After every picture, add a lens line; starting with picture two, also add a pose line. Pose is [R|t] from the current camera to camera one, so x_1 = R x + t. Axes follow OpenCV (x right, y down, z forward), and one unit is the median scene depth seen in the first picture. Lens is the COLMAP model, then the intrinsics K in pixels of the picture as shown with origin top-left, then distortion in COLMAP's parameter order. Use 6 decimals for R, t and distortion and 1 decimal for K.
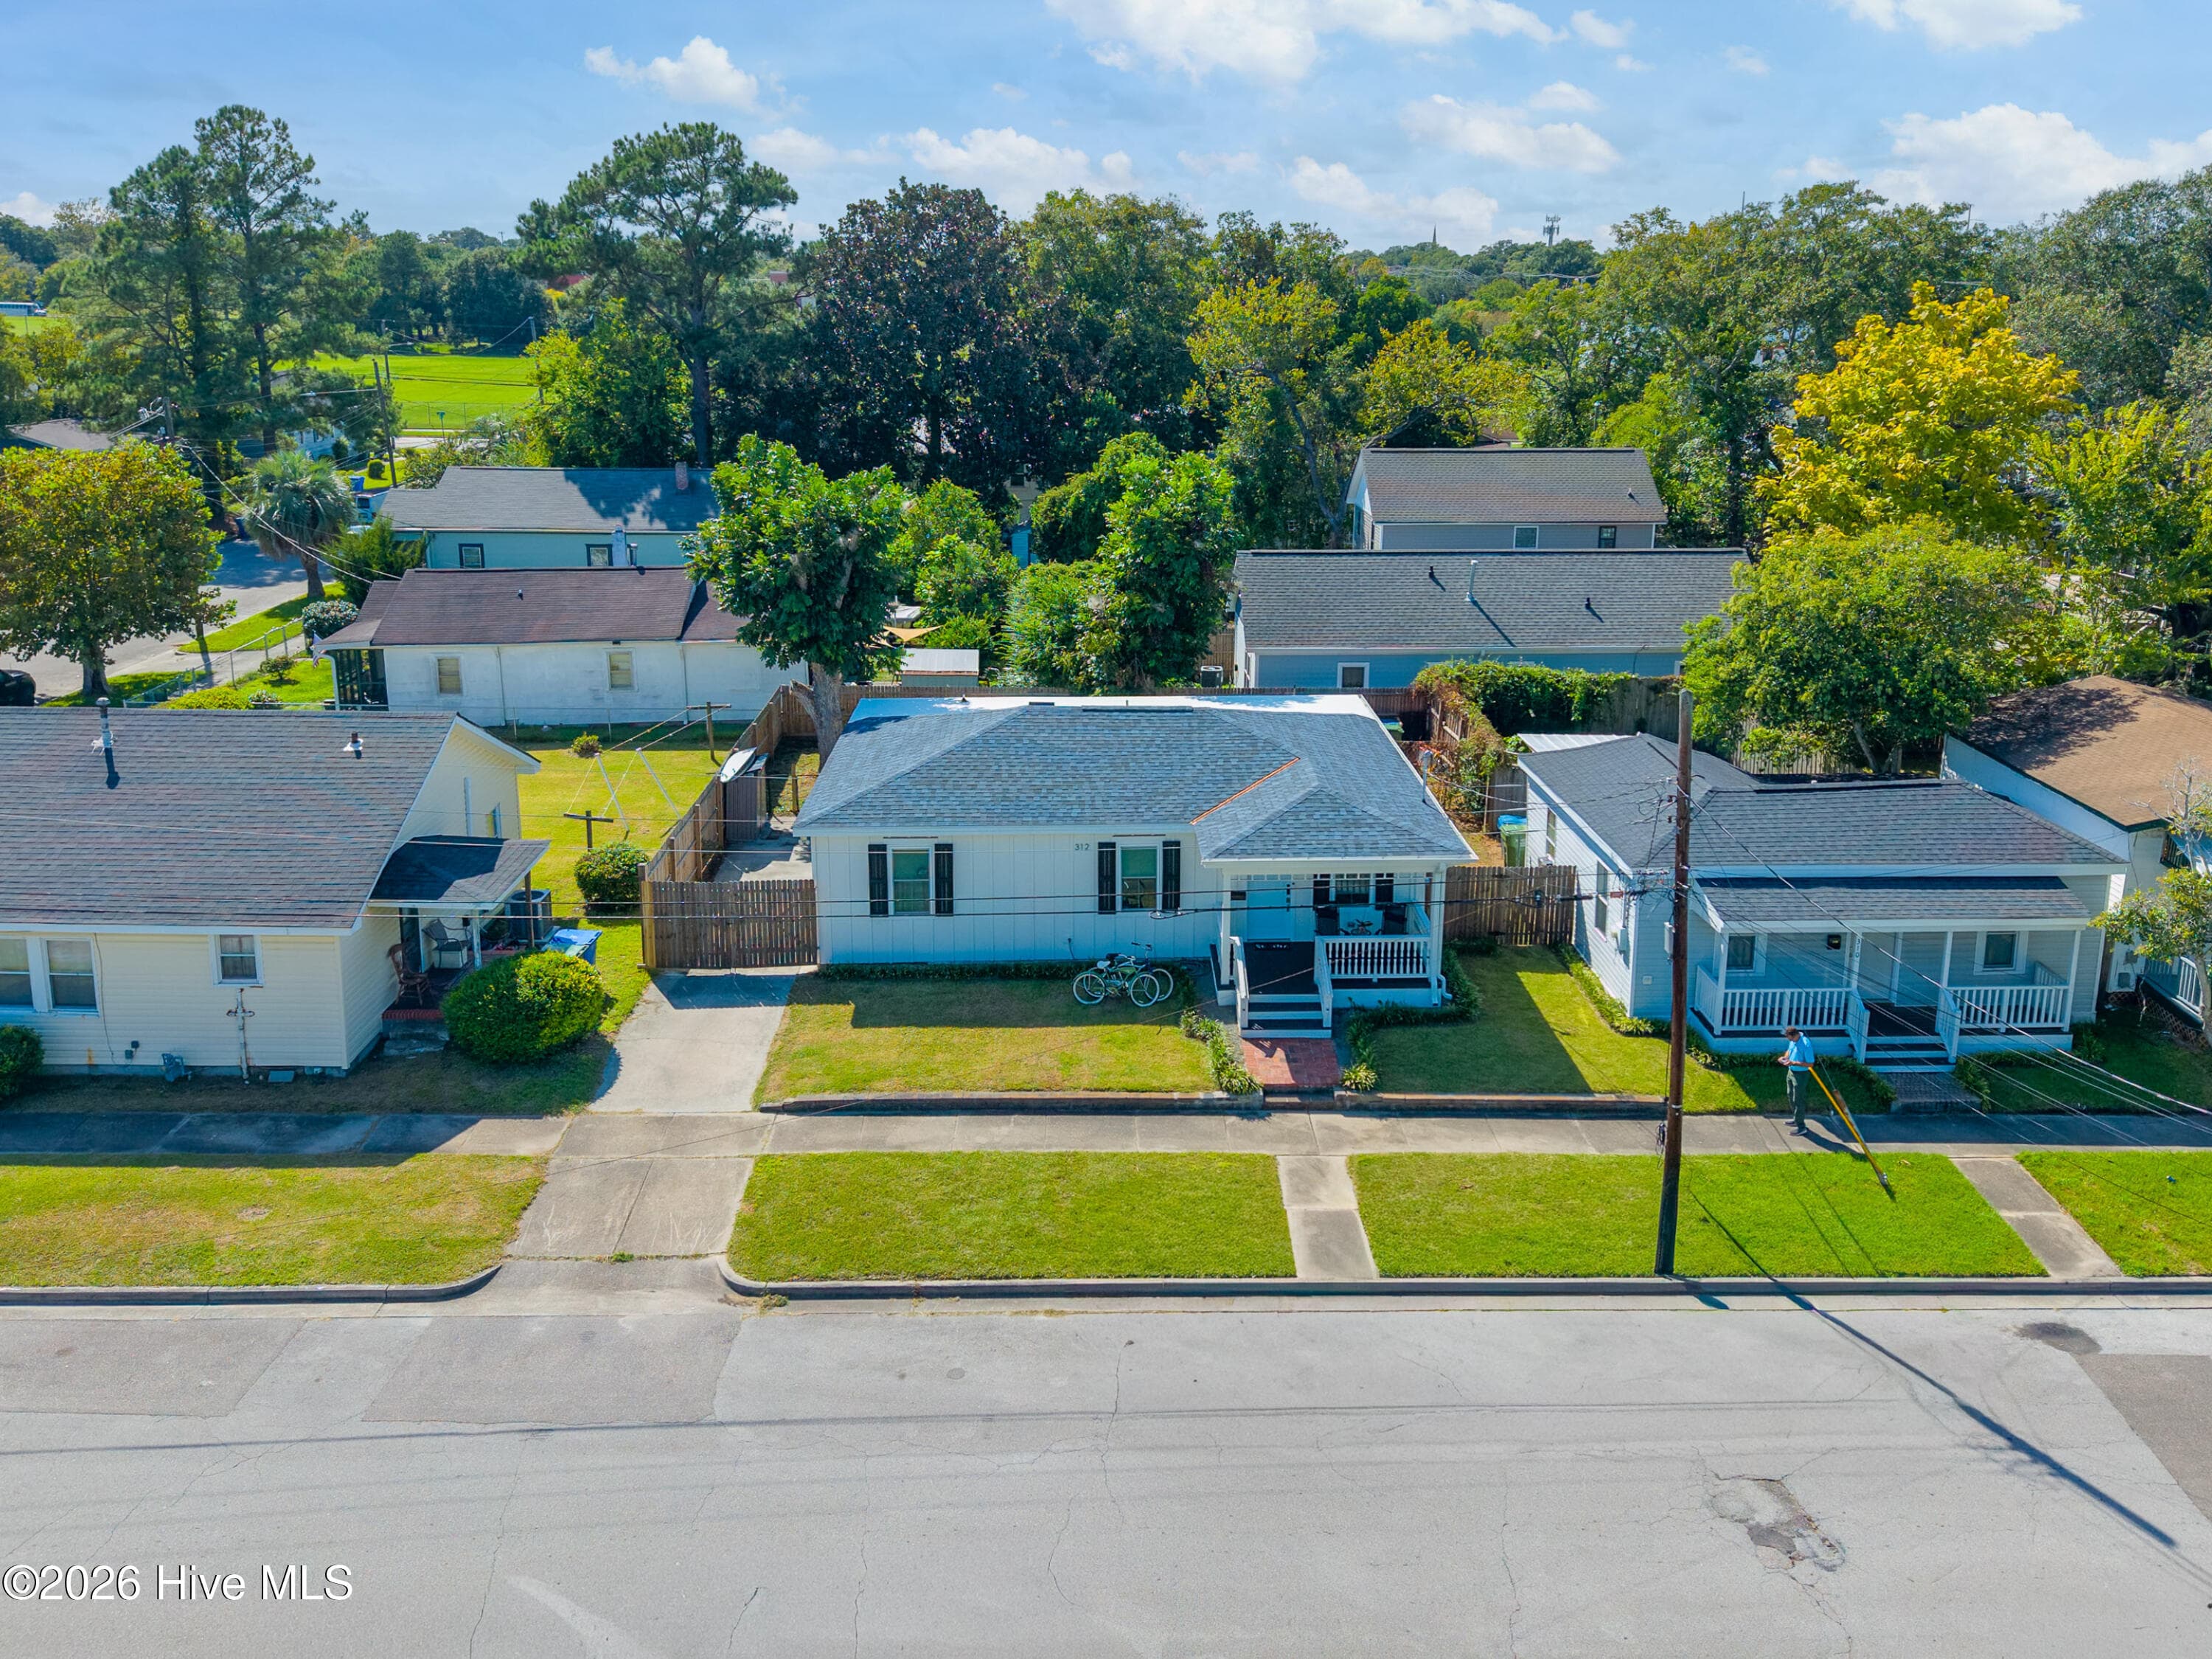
lens RADIAL K [[1516.6, 0, 1014.2], [0, 1516.6, 828.6], [0, 0, 1]] dist [-0.006112, -0.008246]
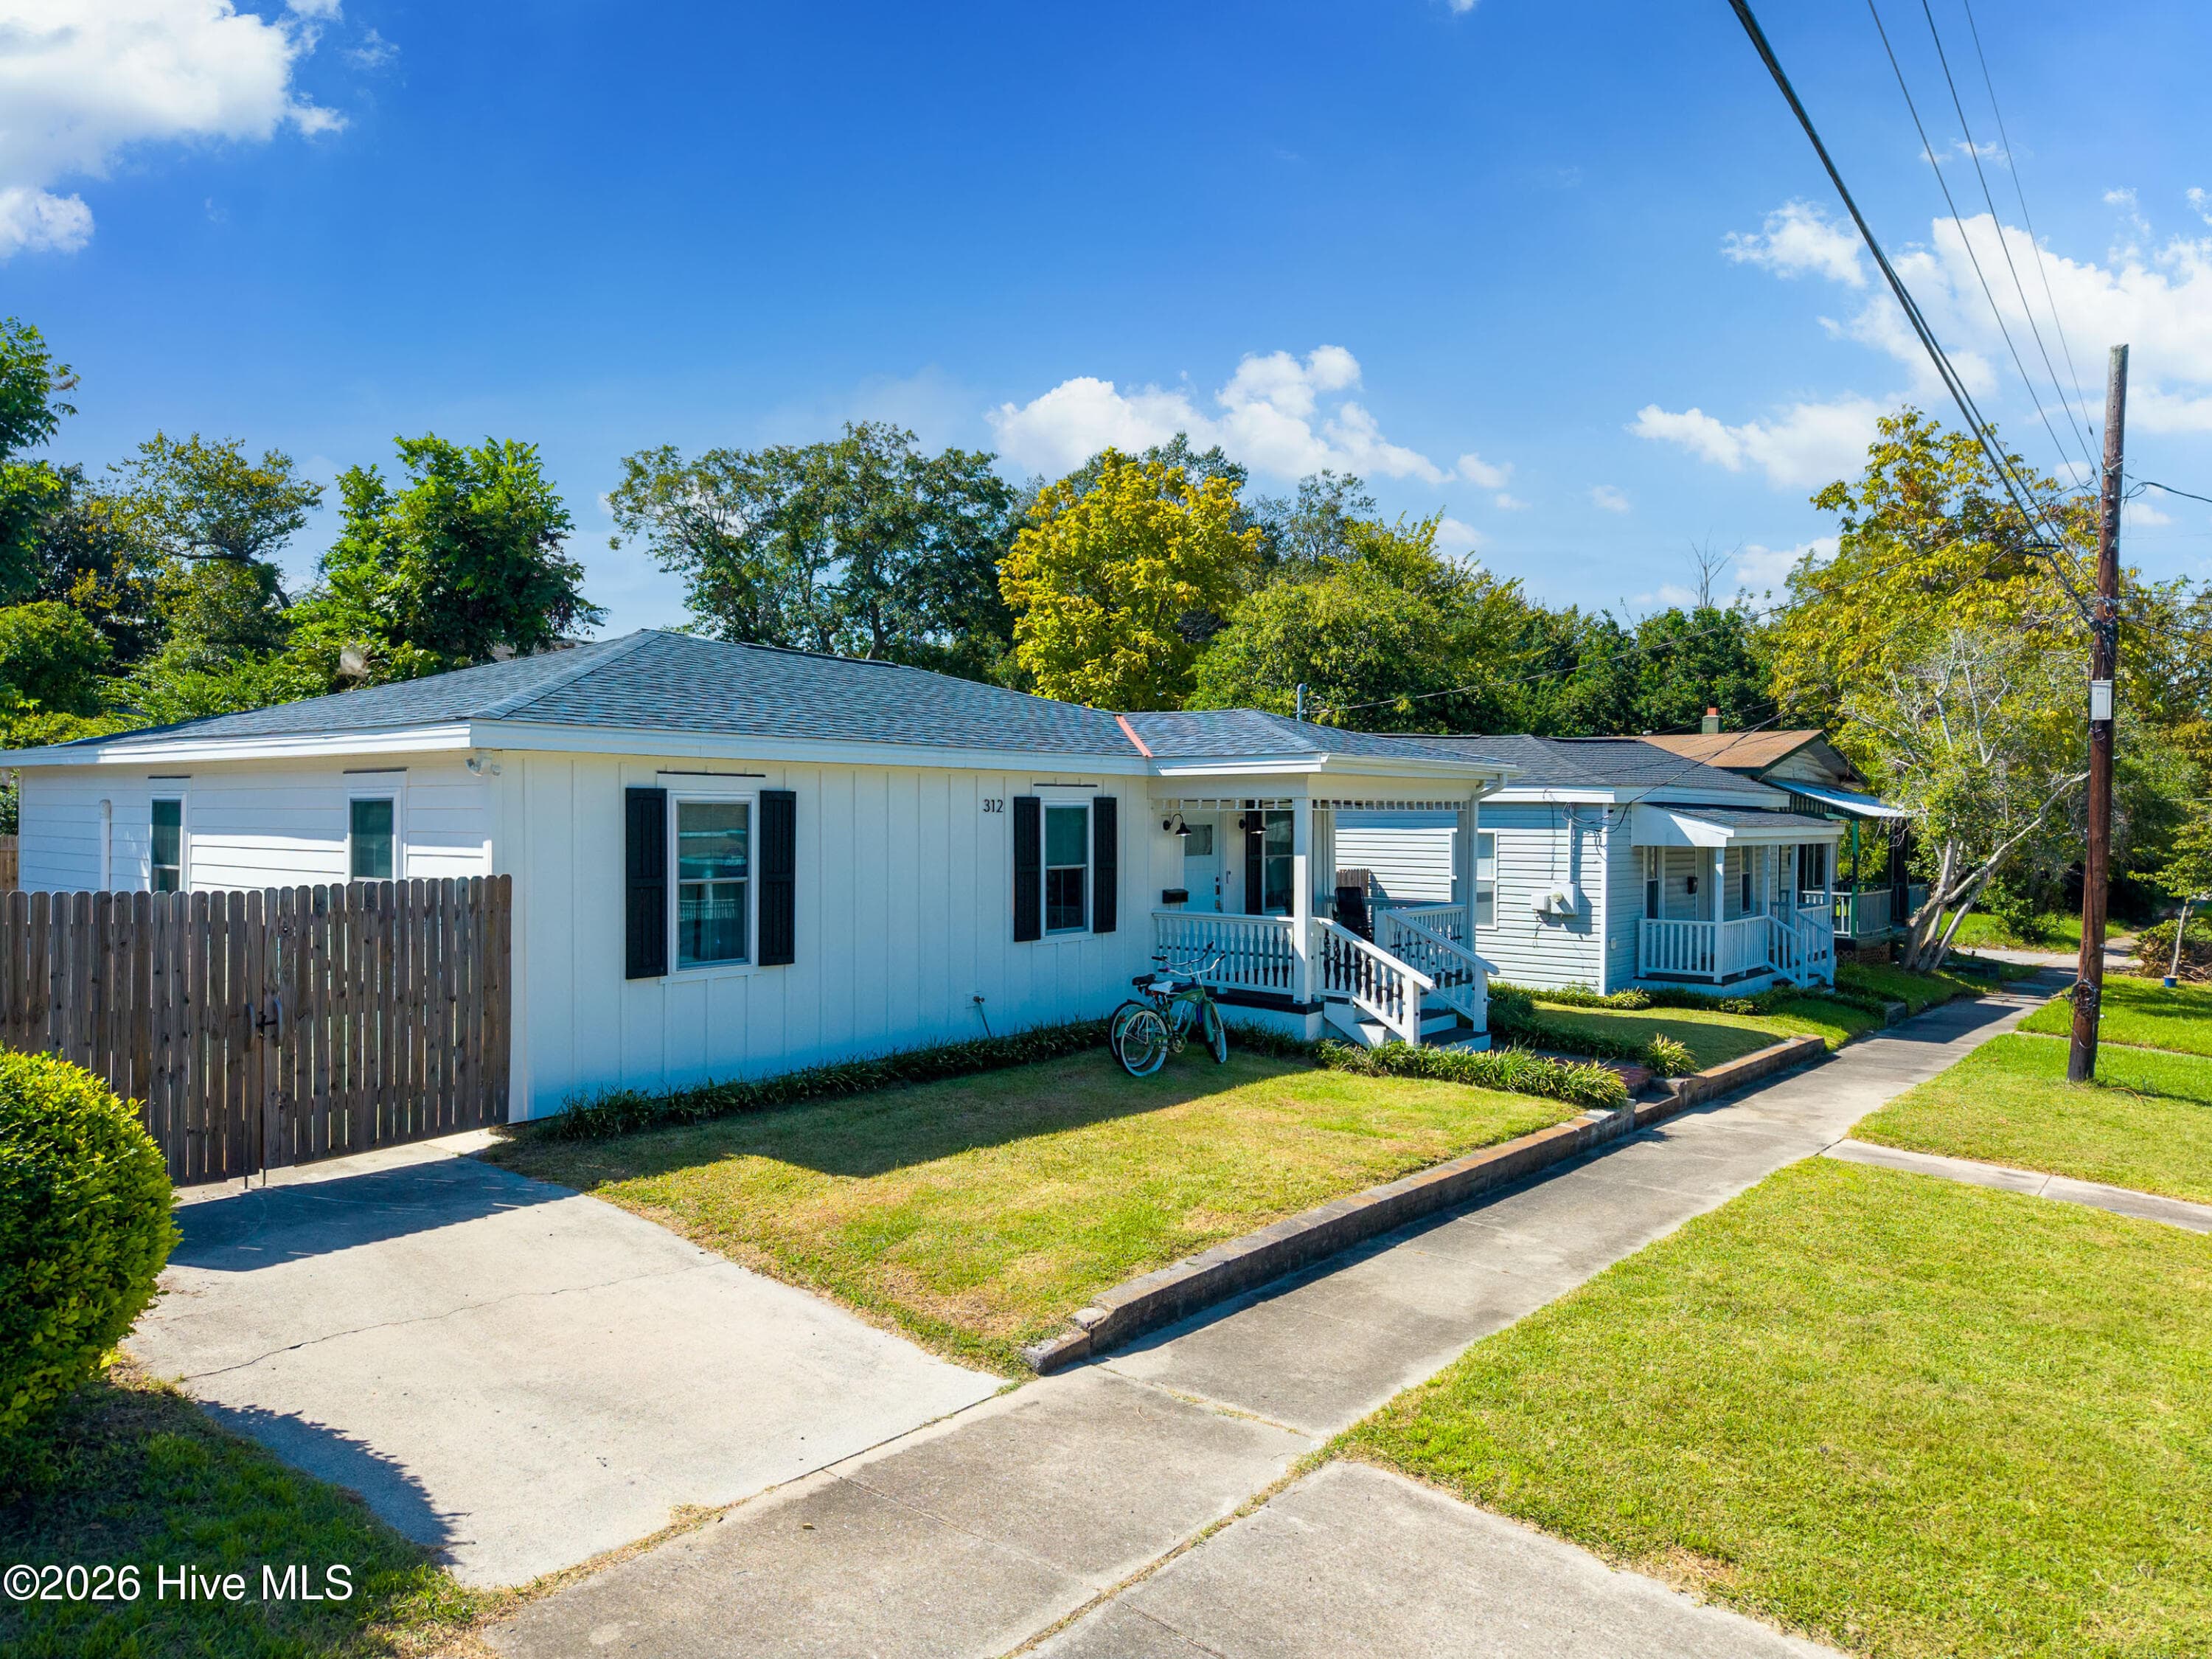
lens RADIAL K [[1516.6, 0, 1014.2], [0, 1516.6, 828.6], [0, 0, 1]] dist [-0.006112, -0.008246]
pose [[0.657392, 0.012127, 0.753451, -0.340823], [0.221150, 0.952737, -0.208289, 0.131964], [-0.720367, 0.303554, 0.623640, 0.715118]]
